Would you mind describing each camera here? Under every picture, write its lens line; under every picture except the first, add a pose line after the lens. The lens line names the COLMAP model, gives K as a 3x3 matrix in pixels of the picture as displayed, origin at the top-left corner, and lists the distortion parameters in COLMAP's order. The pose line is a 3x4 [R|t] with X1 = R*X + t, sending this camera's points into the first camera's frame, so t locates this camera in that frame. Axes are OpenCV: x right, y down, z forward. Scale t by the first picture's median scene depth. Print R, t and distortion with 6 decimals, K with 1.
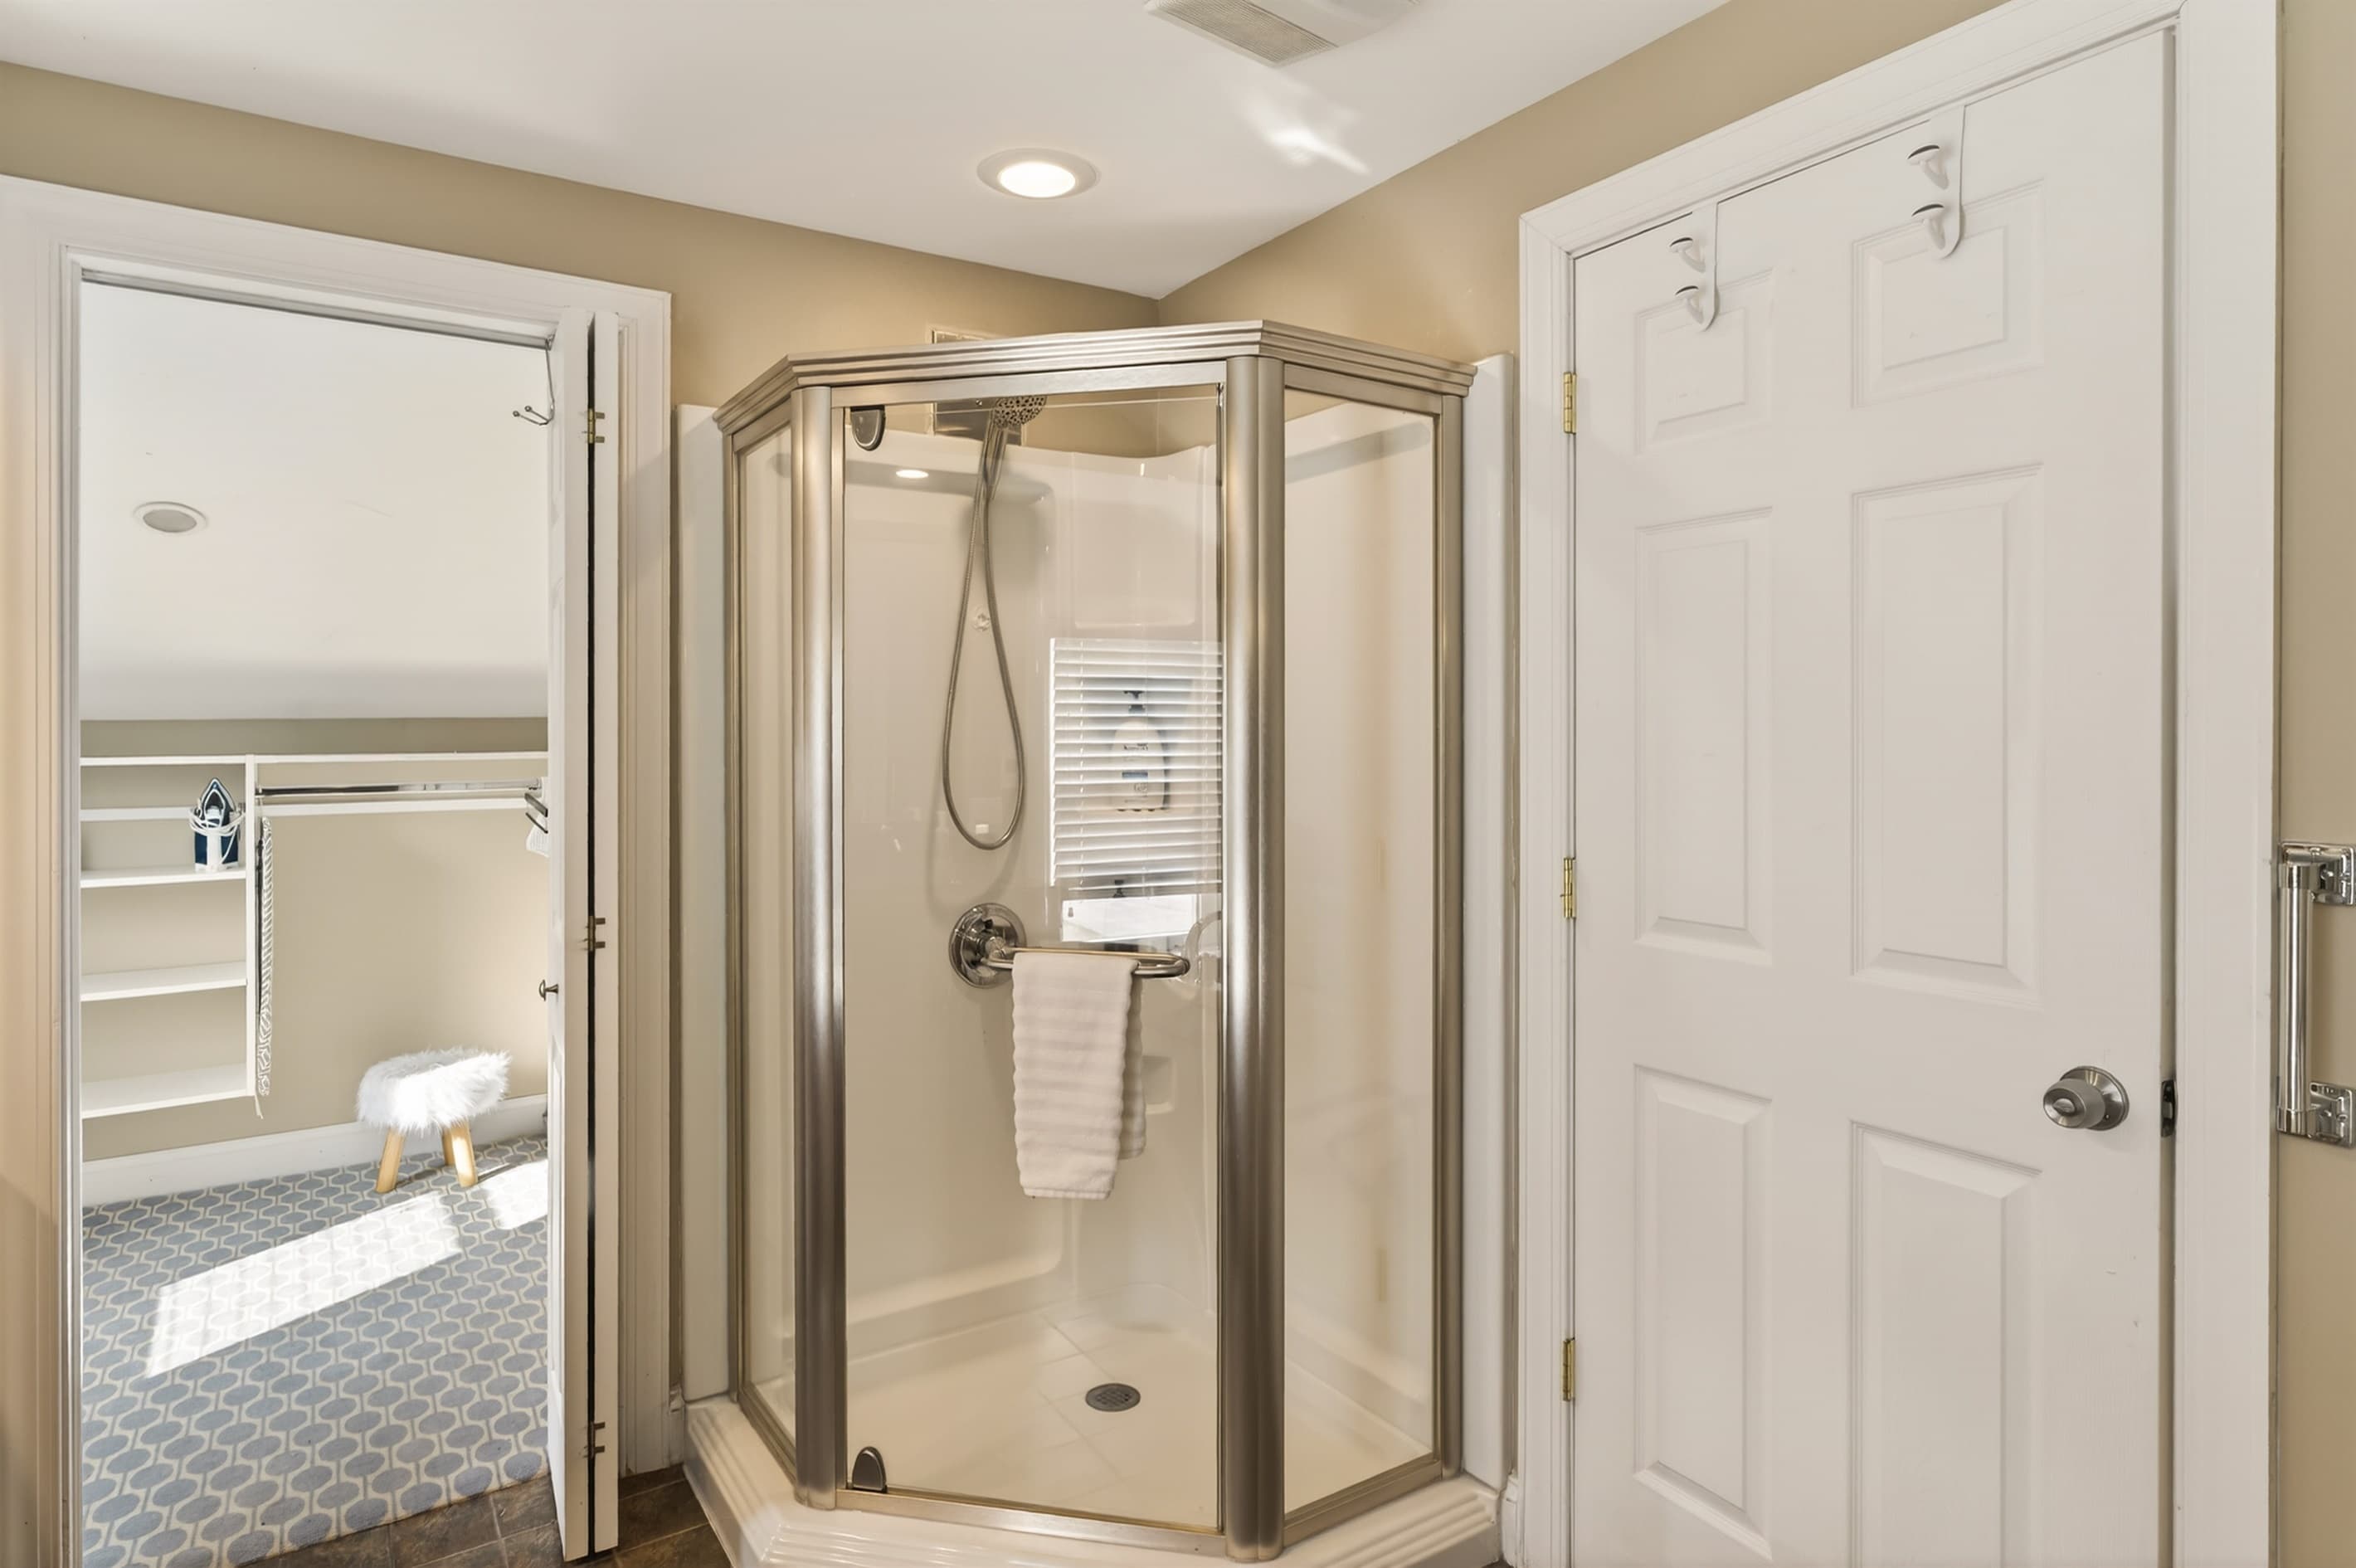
lens RADIAL K [[1299.2, 0, 1135.8], [0, 1299.2, 749.2], [0, 0, 1]] dist [0.002093, 0.002859]
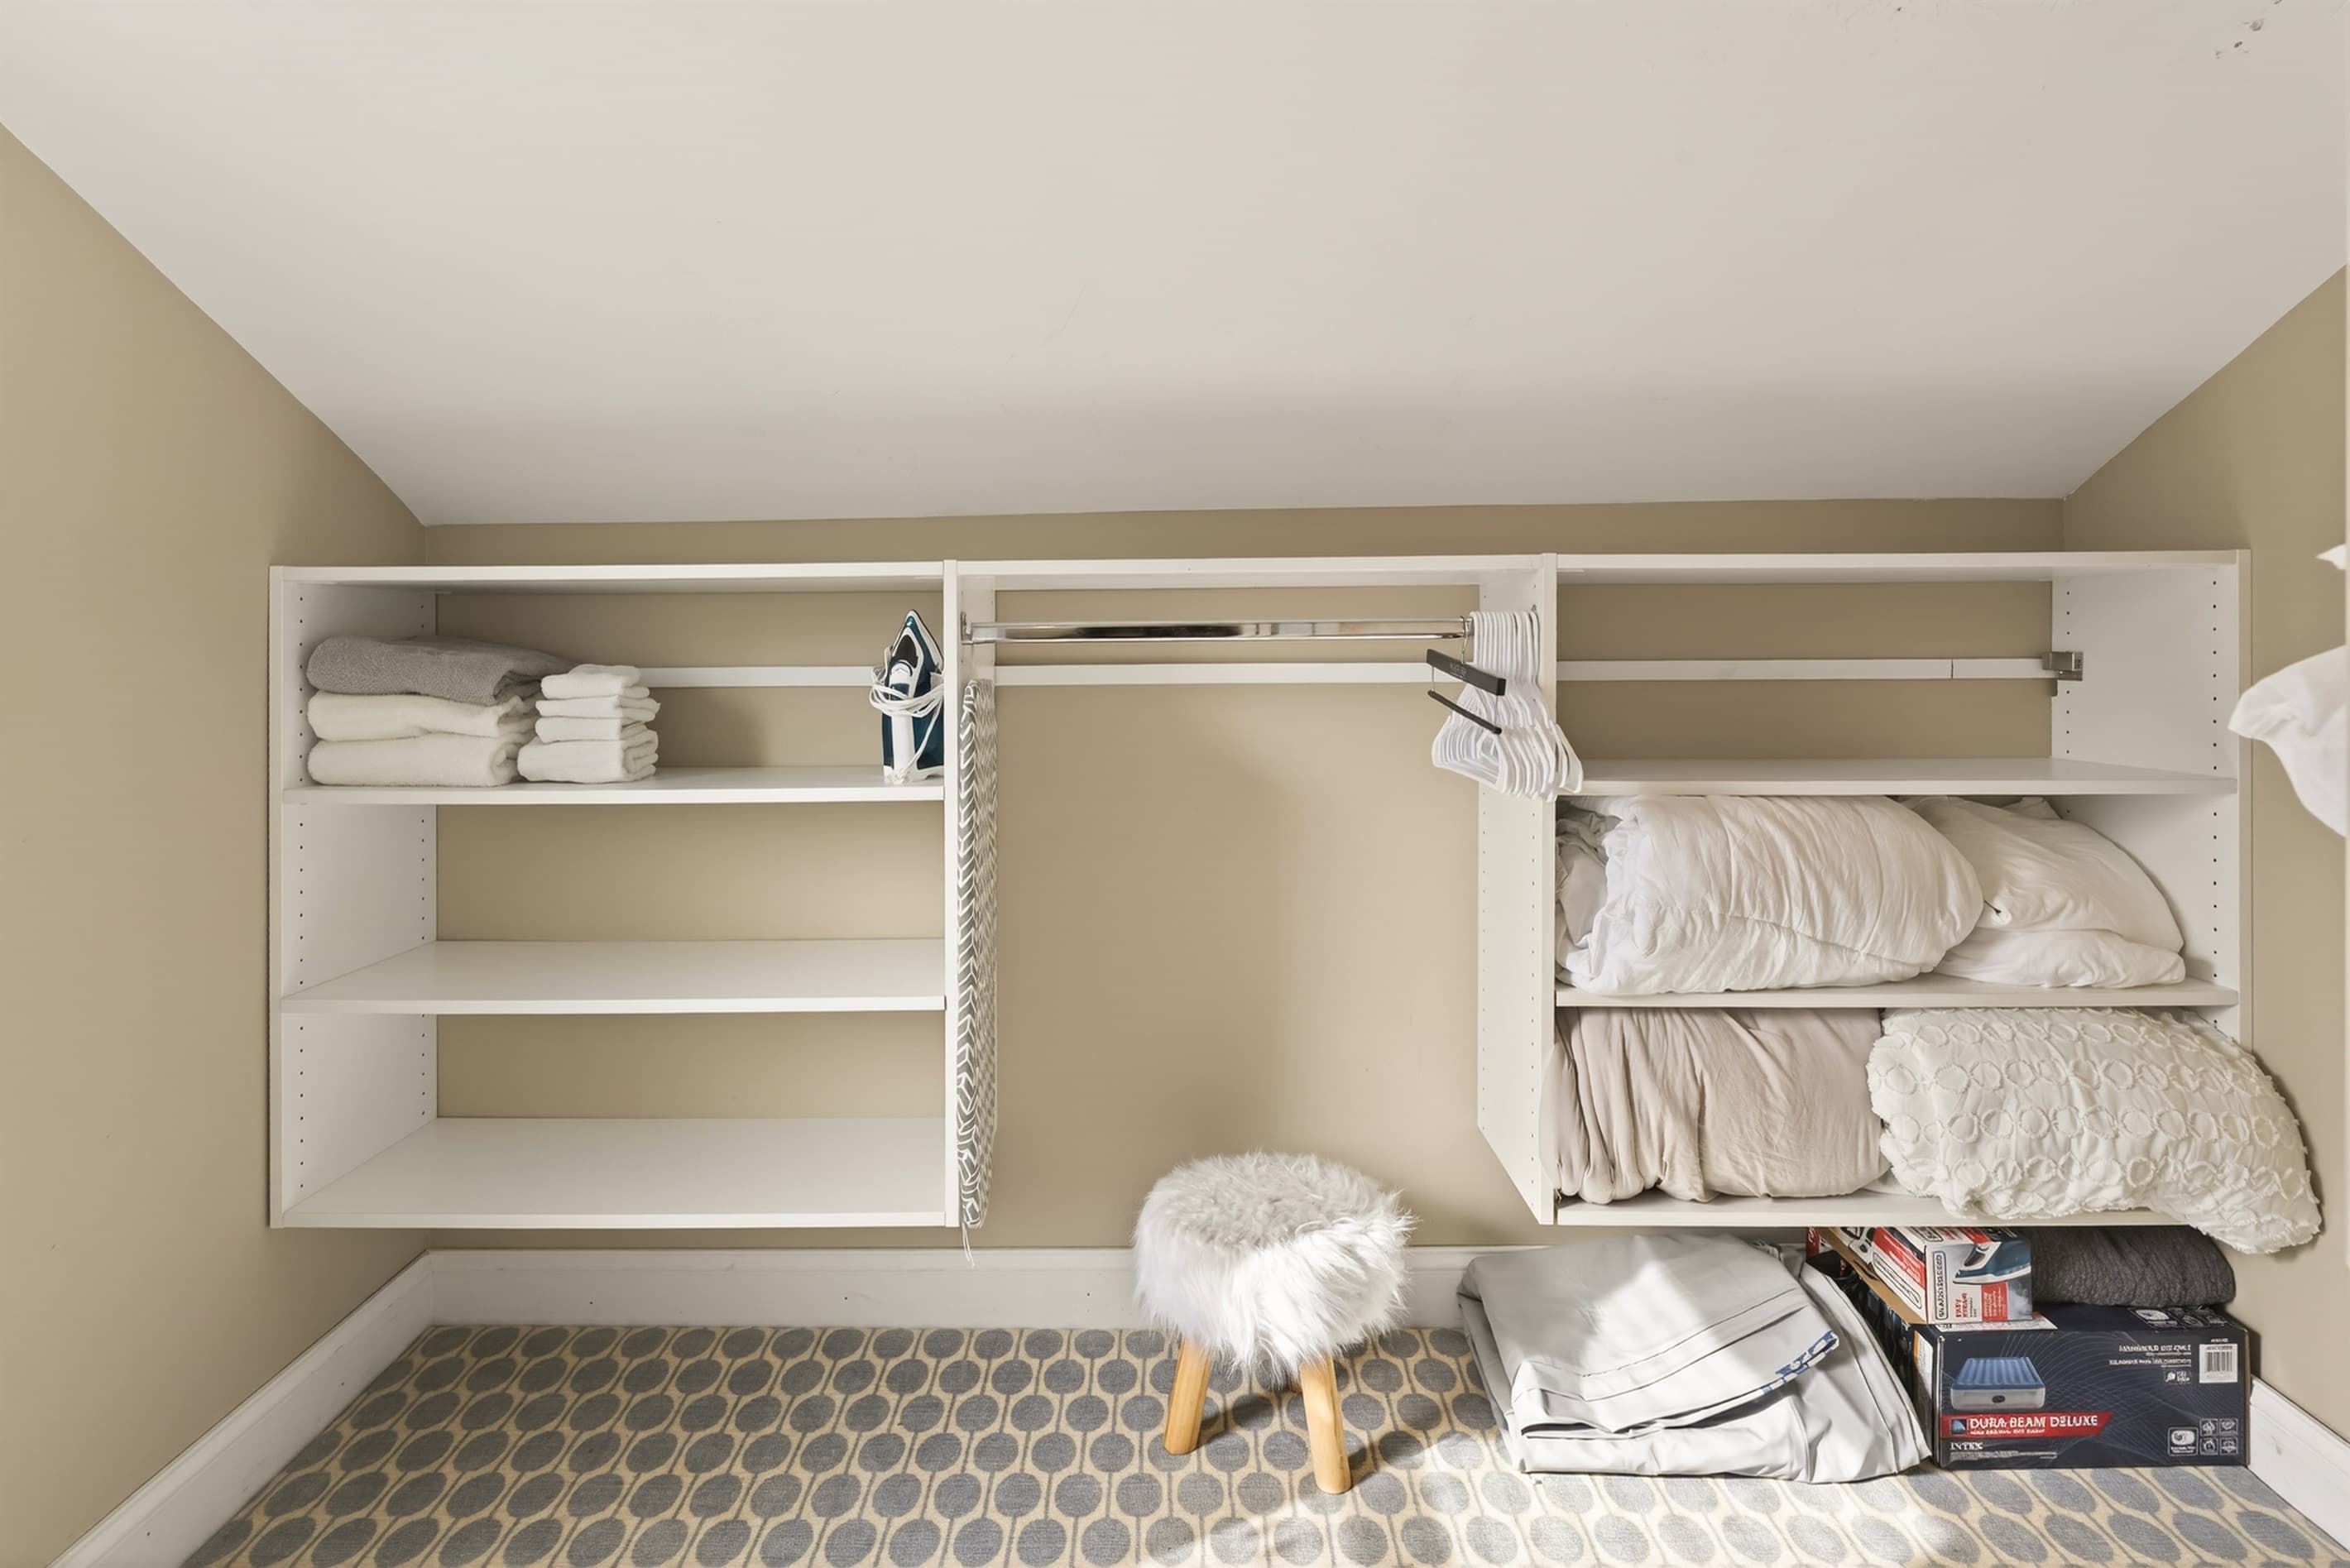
lens RADIAL K [[1219.7, 0, 1174.9], [0, 1219.7, 656.6], [0, 0, 1]] dist [-0.004743, 0.000498]
pose [[0.837976, 0.000485, -0.545708, -0.345238], [-0.001161, 0.999999, -0.000893, 0.042814], [0.545707, 0.001382, 0.837975, 0.646098]]
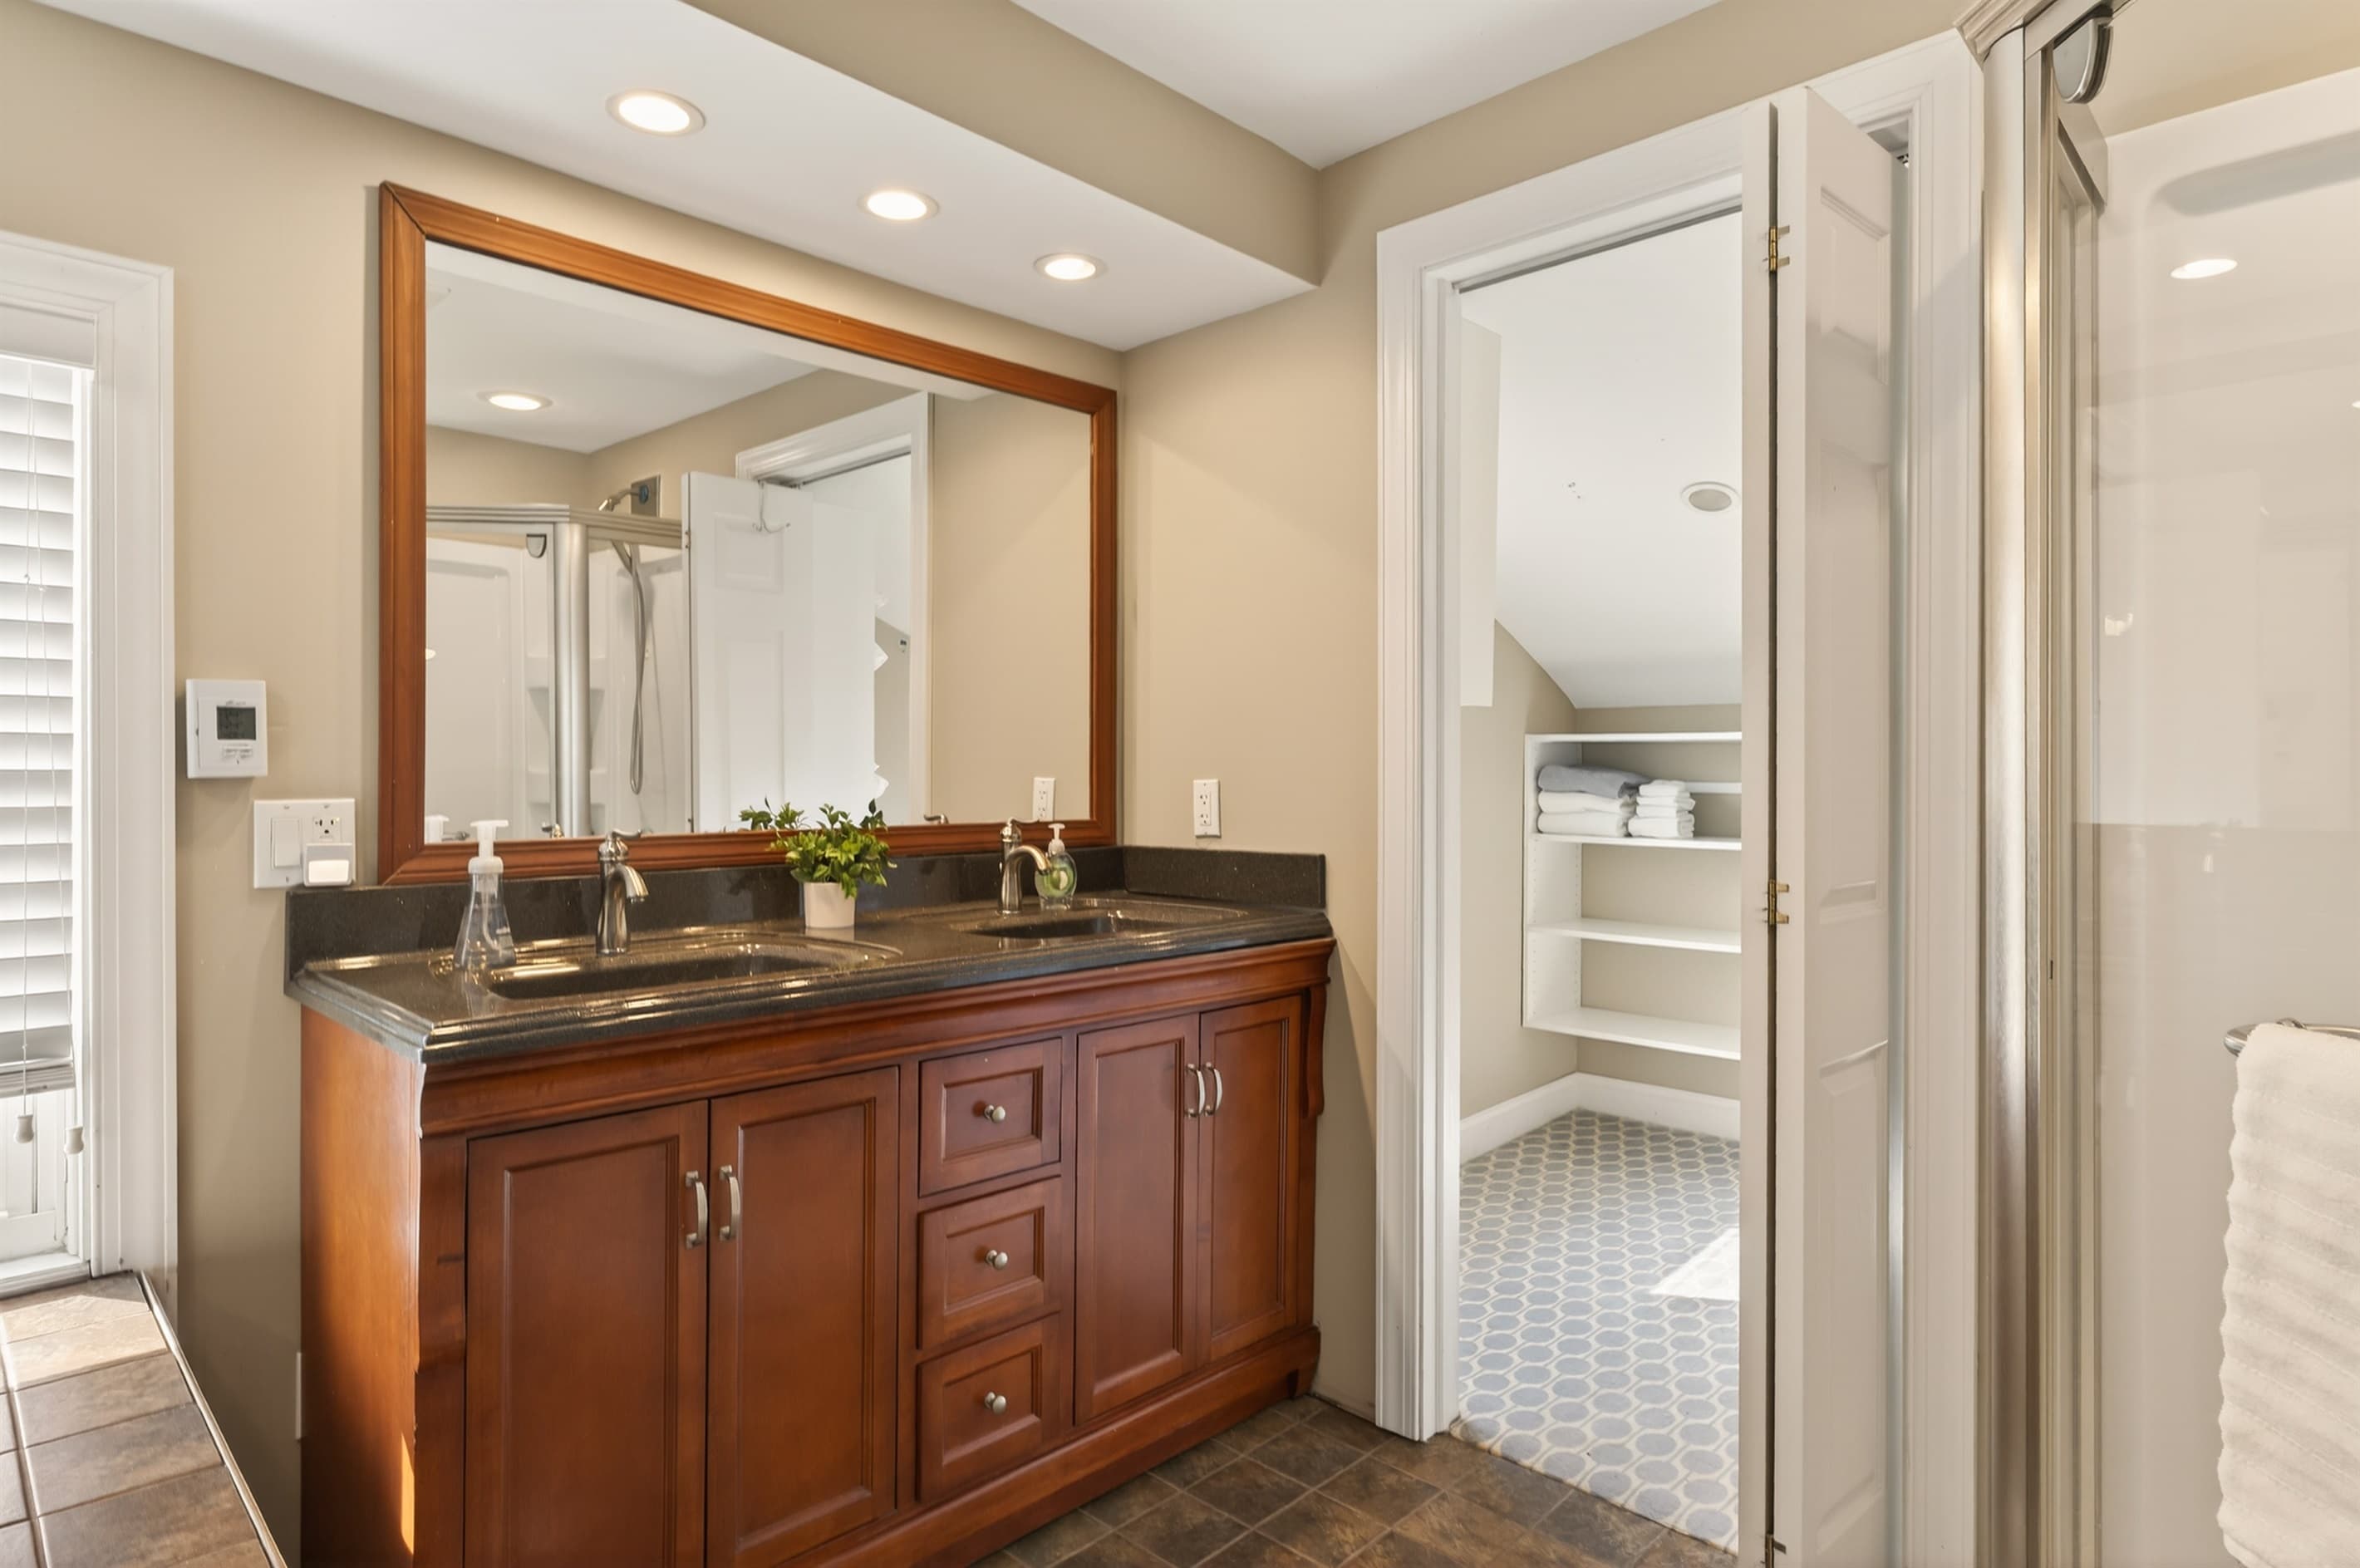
lens RADIAL K [[1282.3, 0, 1159.9], [0, 1282.3, 758.4], [0, 0, 1]] dist [-0.011946, 0.003181]
pose [[0.213390, -0.002900, -0.976963, 0.147982], [-0.012033, 0.999912, -0.005596, 0.038677], [0.976893, 0.012950, 0.213337, 0.287195]]
